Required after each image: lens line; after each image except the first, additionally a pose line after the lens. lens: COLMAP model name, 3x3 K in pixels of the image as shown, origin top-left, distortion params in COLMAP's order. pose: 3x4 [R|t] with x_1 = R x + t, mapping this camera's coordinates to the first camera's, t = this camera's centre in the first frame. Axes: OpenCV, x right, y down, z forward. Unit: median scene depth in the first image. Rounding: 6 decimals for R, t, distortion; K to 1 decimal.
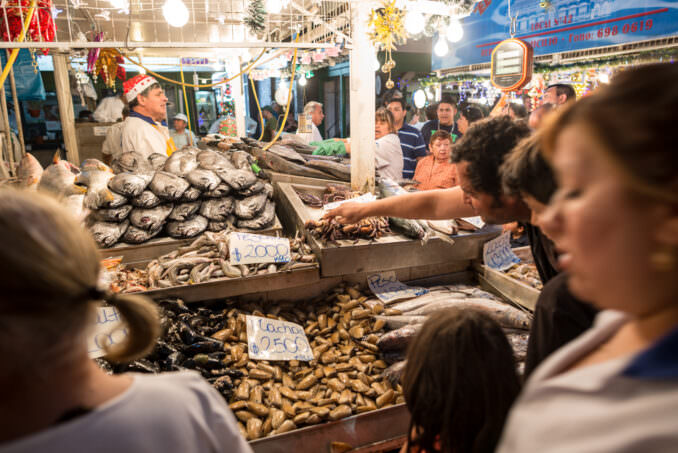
lens RADIAL K [[441.3, 0, 339.0], [0, 441.3, 226.5], [0, 0, 1]] dist [0.000252, 0.002607]
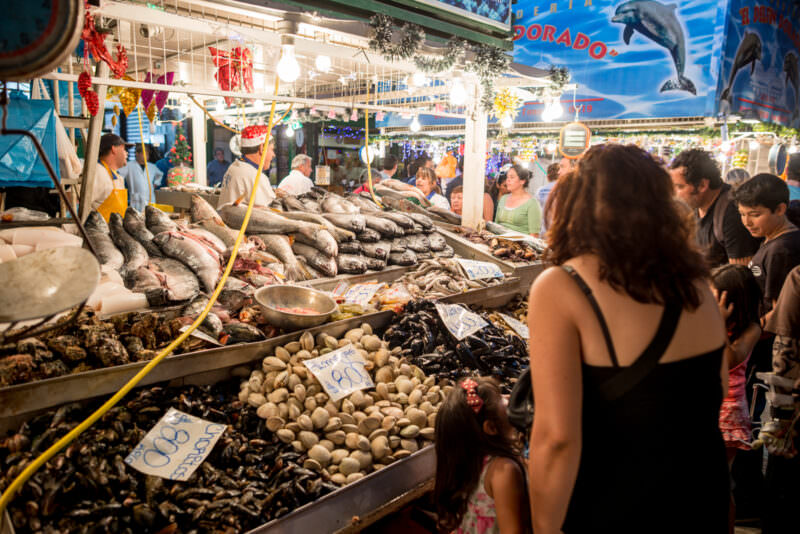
lens RADIAL K [[520.7, 0, 400.0], [0, 520.7, 267.0], [0, 0, 1]] dist [0.000252, 0.002607]
pose [[0.928807, -0.027633, 0.369533, -0.742549], [0.051853, 0.997096, -0.055771, 0.091067], [-0.366918, 0.070962, 0.927543, -0.283013]]
